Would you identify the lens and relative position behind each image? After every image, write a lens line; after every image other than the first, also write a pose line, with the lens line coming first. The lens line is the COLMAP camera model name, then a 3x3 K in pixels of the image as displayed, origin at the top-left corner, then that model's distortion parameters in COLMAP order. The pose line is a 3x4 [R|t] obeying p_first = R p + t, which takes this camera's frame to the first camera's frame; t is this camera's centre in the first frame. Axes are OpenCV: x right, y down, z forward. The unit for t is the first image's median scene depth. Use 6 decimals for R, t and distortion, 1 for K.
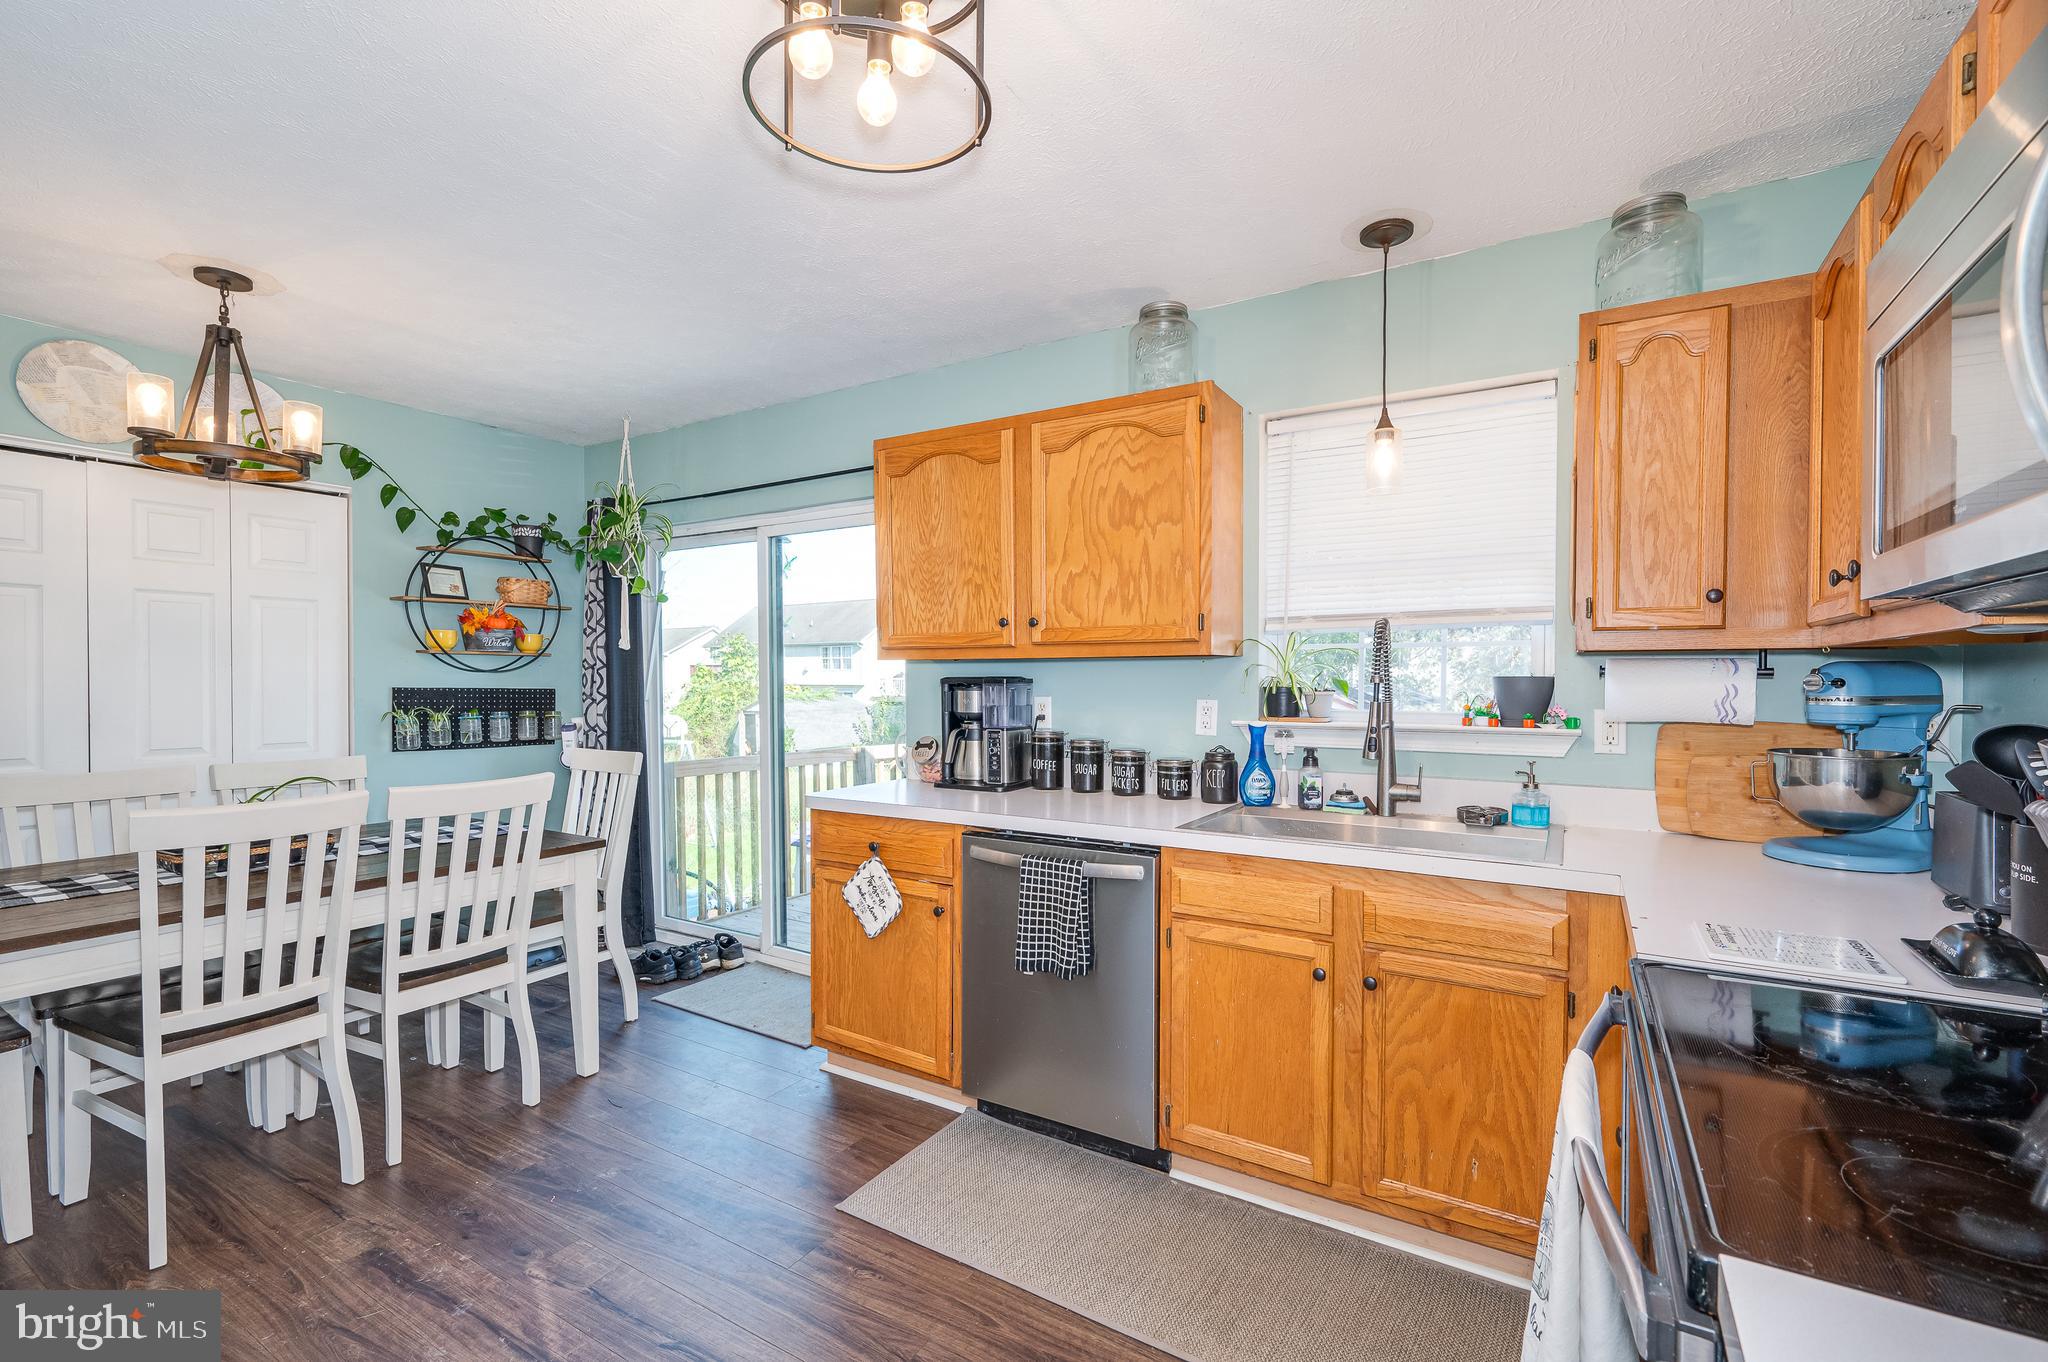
lens RADIAL K [[900.9, 0, 1025.1], [0, 900.9, 690.9], [0, 0, 1]] dist [0.004559, -0.001381]
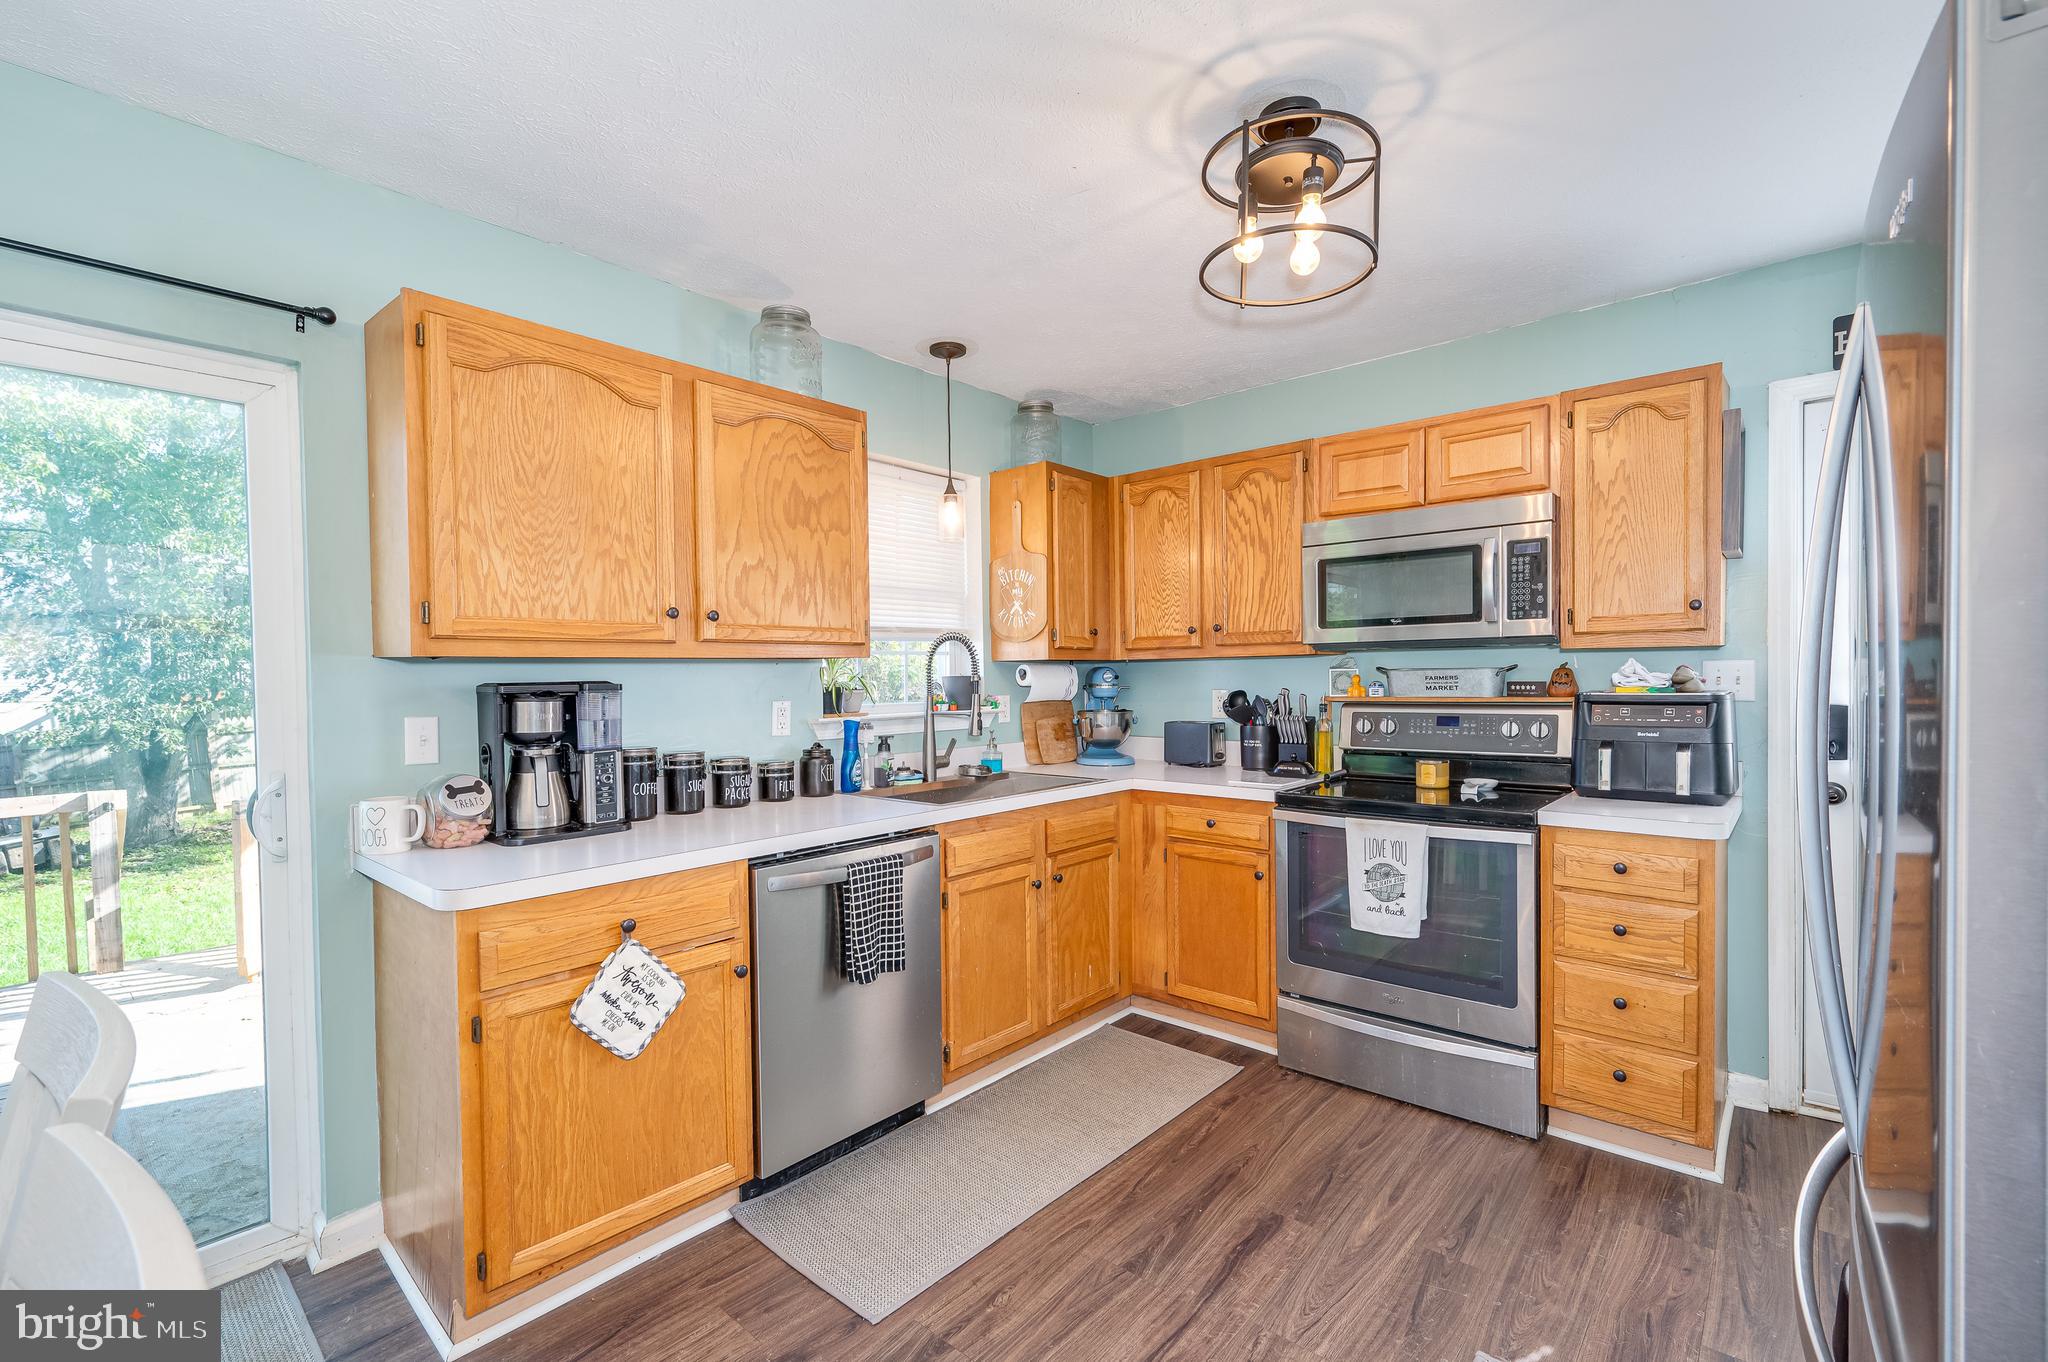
lens RADIAL K [[900.9, 0, 1029.6], [0, 900.9, 691.4], [0, 0, 1]] dist [0.004559, -0.001381]
pose [[0.159723, -0.019347, 0.986972, -0.902822], [0.029587, 0.999453, 0.014804, -0.009747], [-0.986718, 0.026837, 0.160208, 0.652920]]
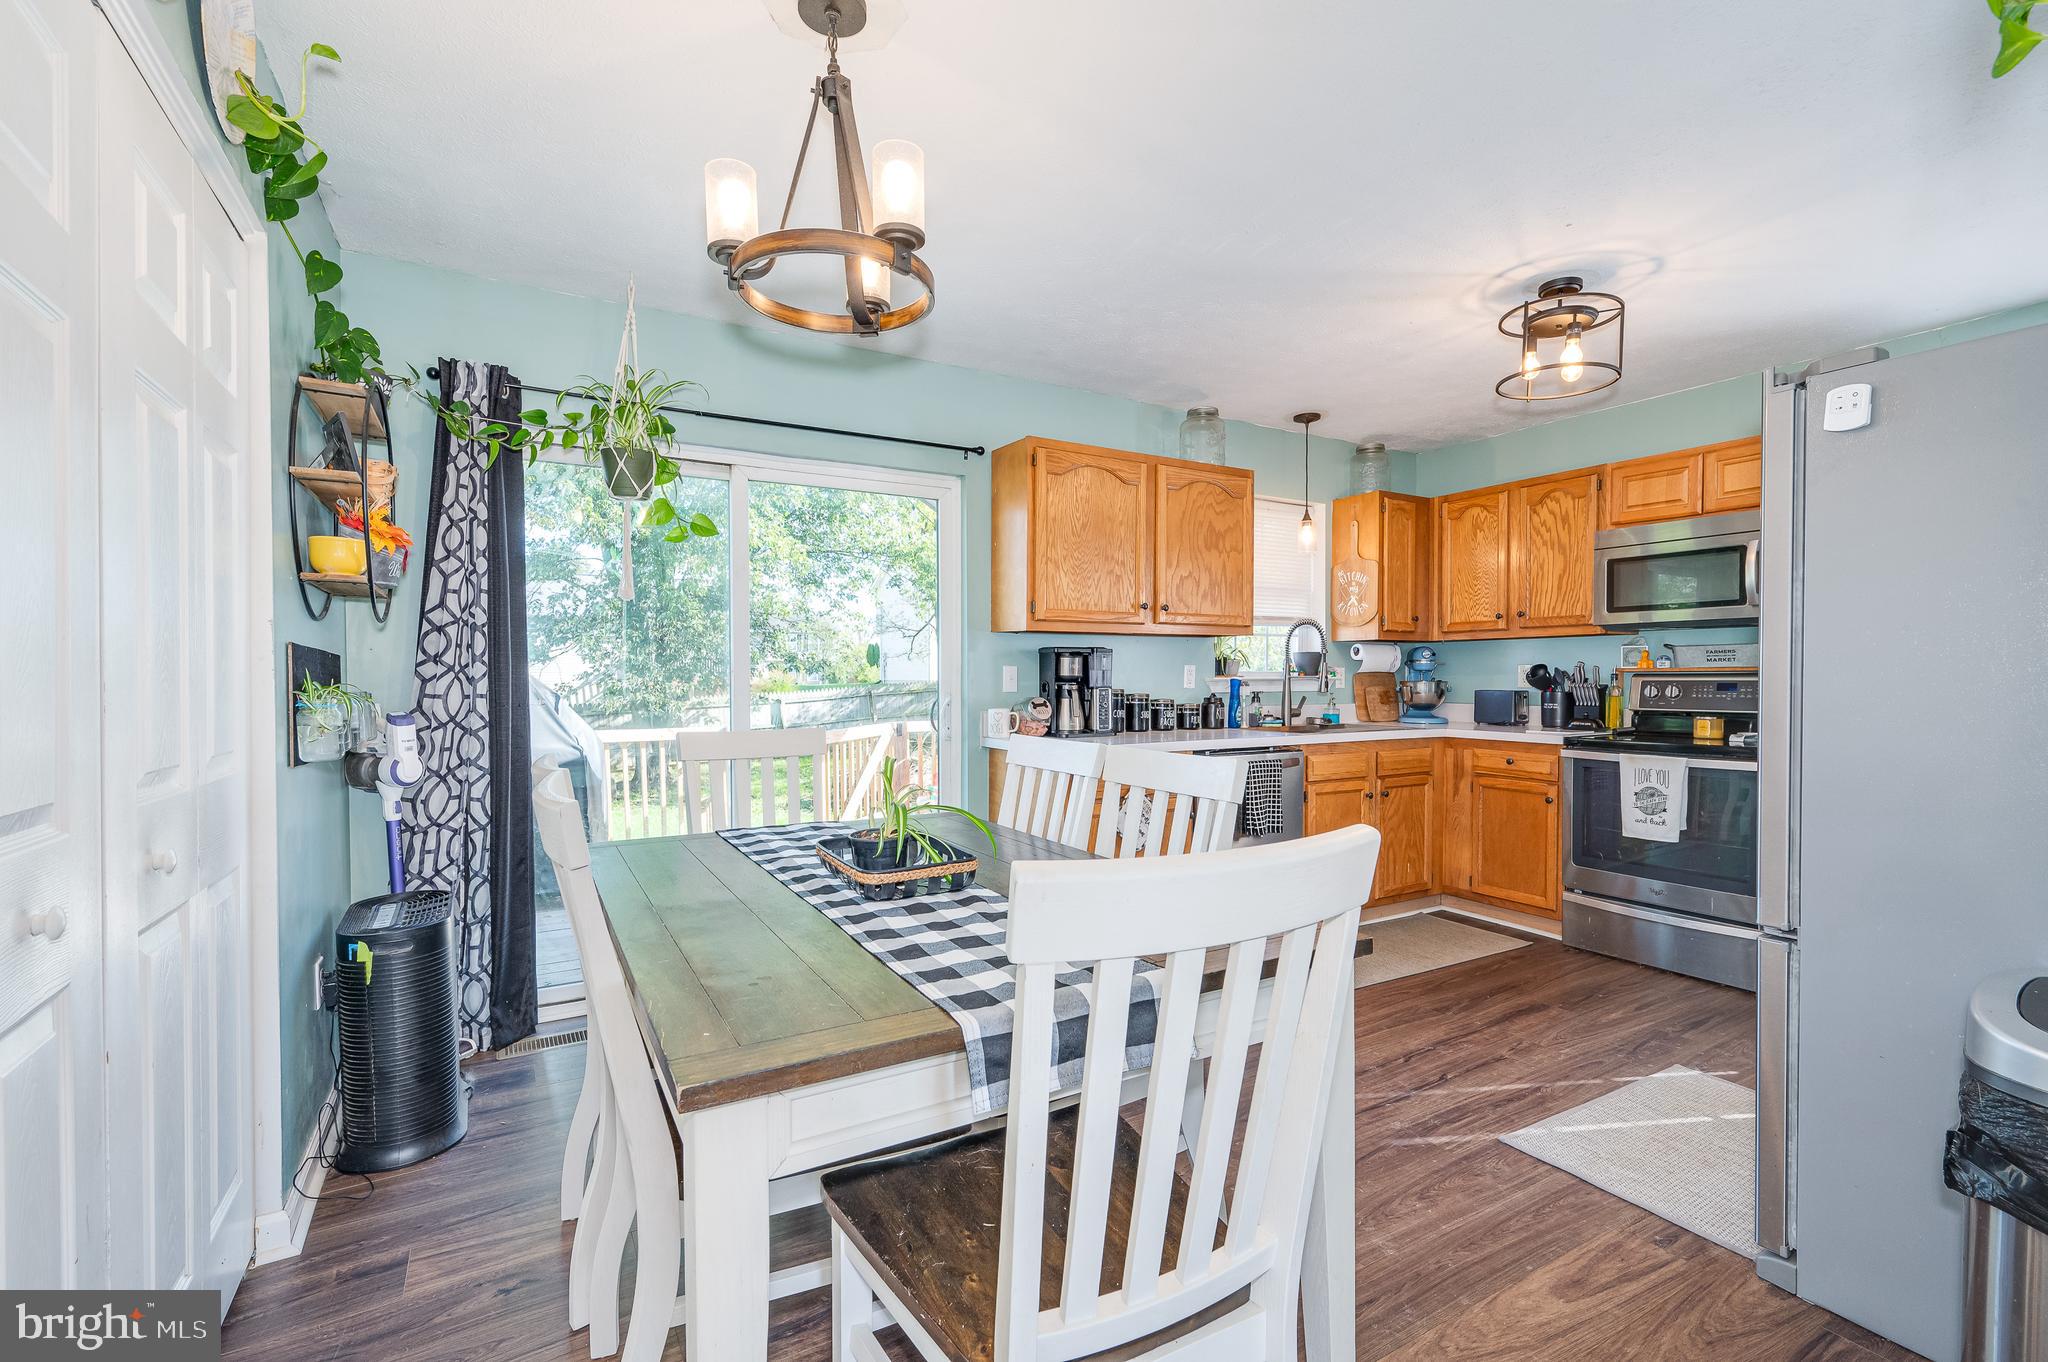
lens RADIAL K [[900.9, 0, 1026.5], [0, 900.9, 691.6], [0, 0, 1]] dist [0.004559, -0.001381]
pose [[0.468526, -0.015960, 0.883306, -1.523877], [0.016583, 0.999820, 0.009269, 0.042701], [-0.883294, 0.010306, 0.468706, 0.615401]]
